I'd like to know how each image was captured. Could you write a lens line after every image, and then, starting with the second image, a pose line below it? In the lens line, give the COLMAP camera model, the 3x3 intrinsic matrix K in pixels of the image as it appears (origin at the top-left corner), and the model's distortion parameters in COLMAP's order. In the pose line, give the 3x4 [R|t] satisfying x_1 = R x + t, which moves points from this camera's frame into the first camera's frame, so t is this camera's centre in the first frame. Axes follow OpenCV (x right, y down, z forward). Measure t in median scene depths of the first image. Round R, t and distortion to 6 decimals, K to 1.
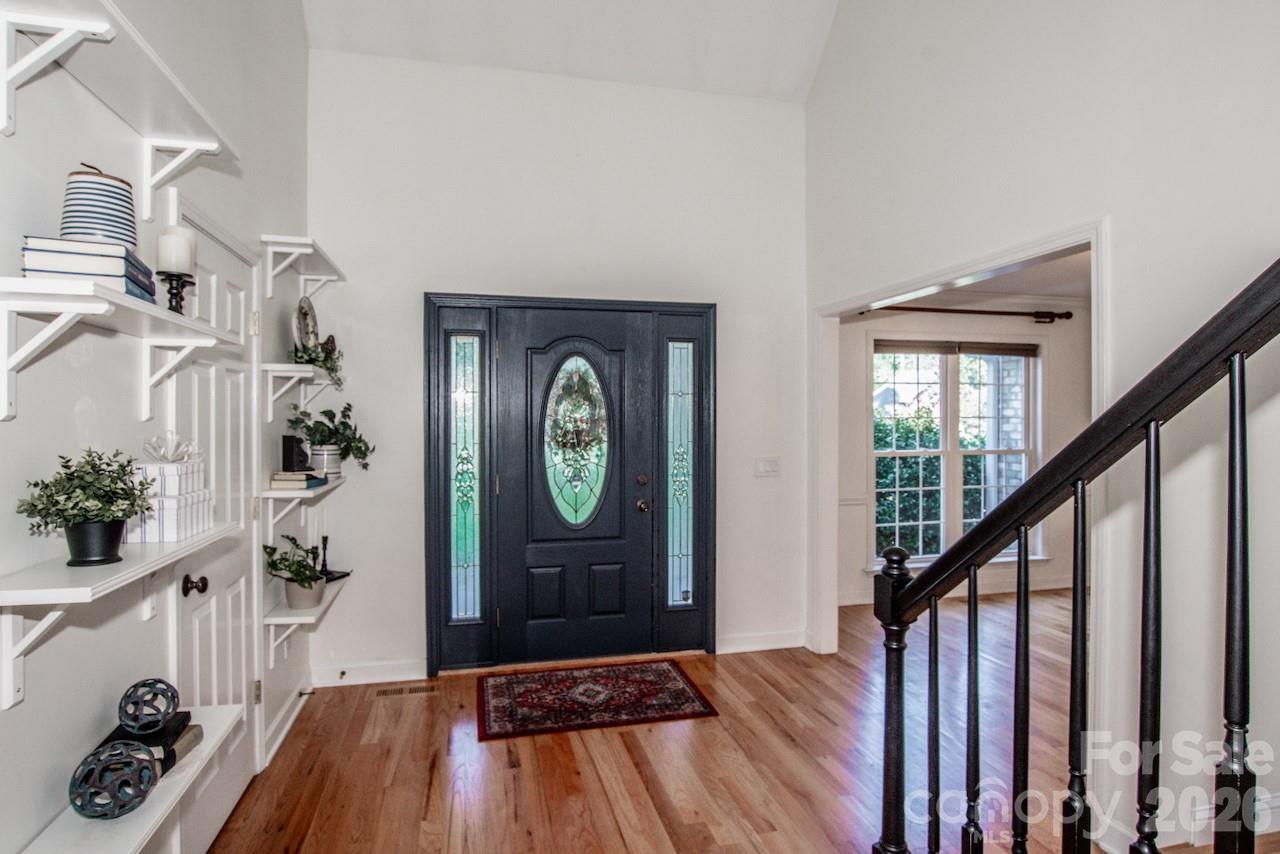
lens RADIAL K [[678.6, 0, 640.0], [0, 678.6, 427.0], [0, 0, 1]] dist [0.000808, 0.000081]
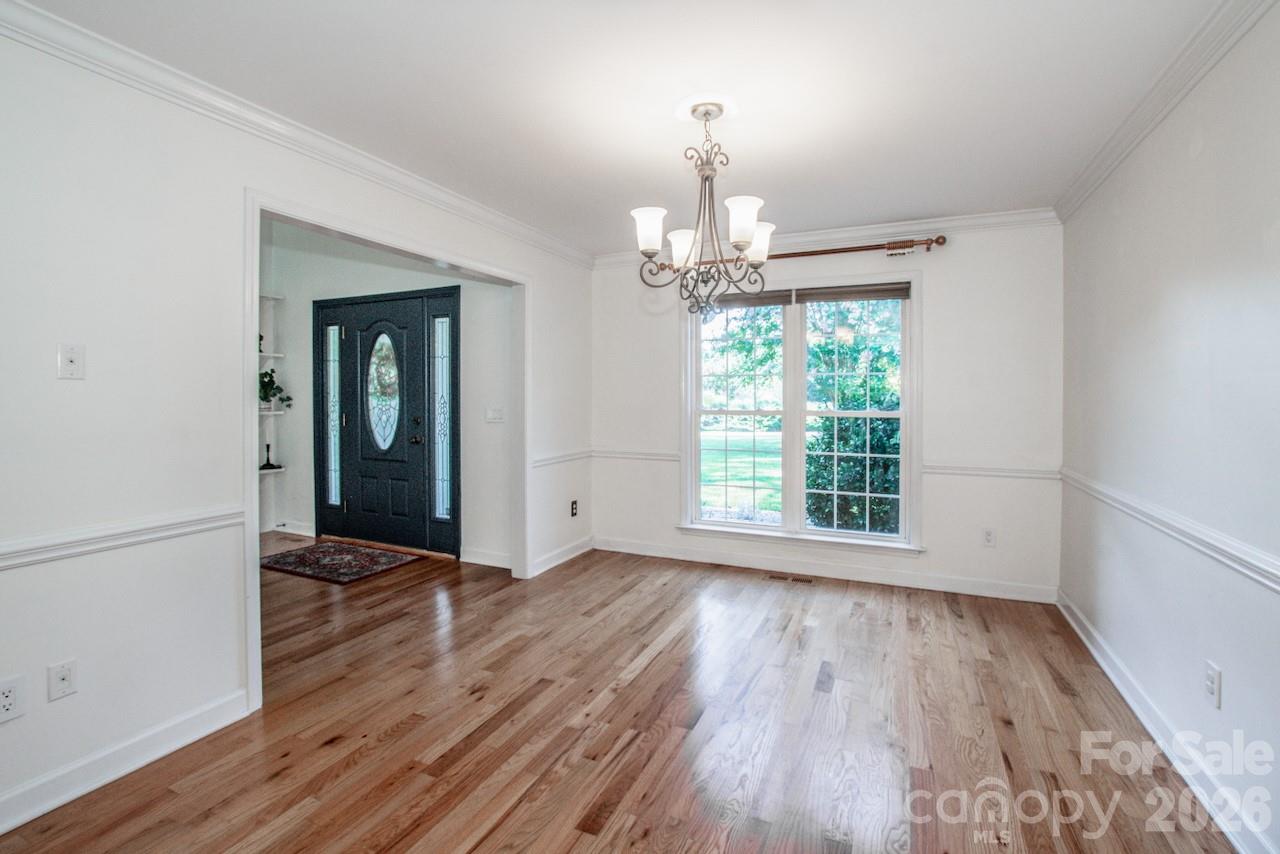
lens RADIAL K [[584.6, 0, 640.4], [0, 584.6, 398.6], [0, 0, 1]] dist [-0.001122, -0.000023]
pose [[0.783173, 0.009141, -0.621737, 1.064932], [-0.009161, 0.999953, 0.003163, 0.024730], [0.621737, 0.003219, 0.783220, 0.354426]]
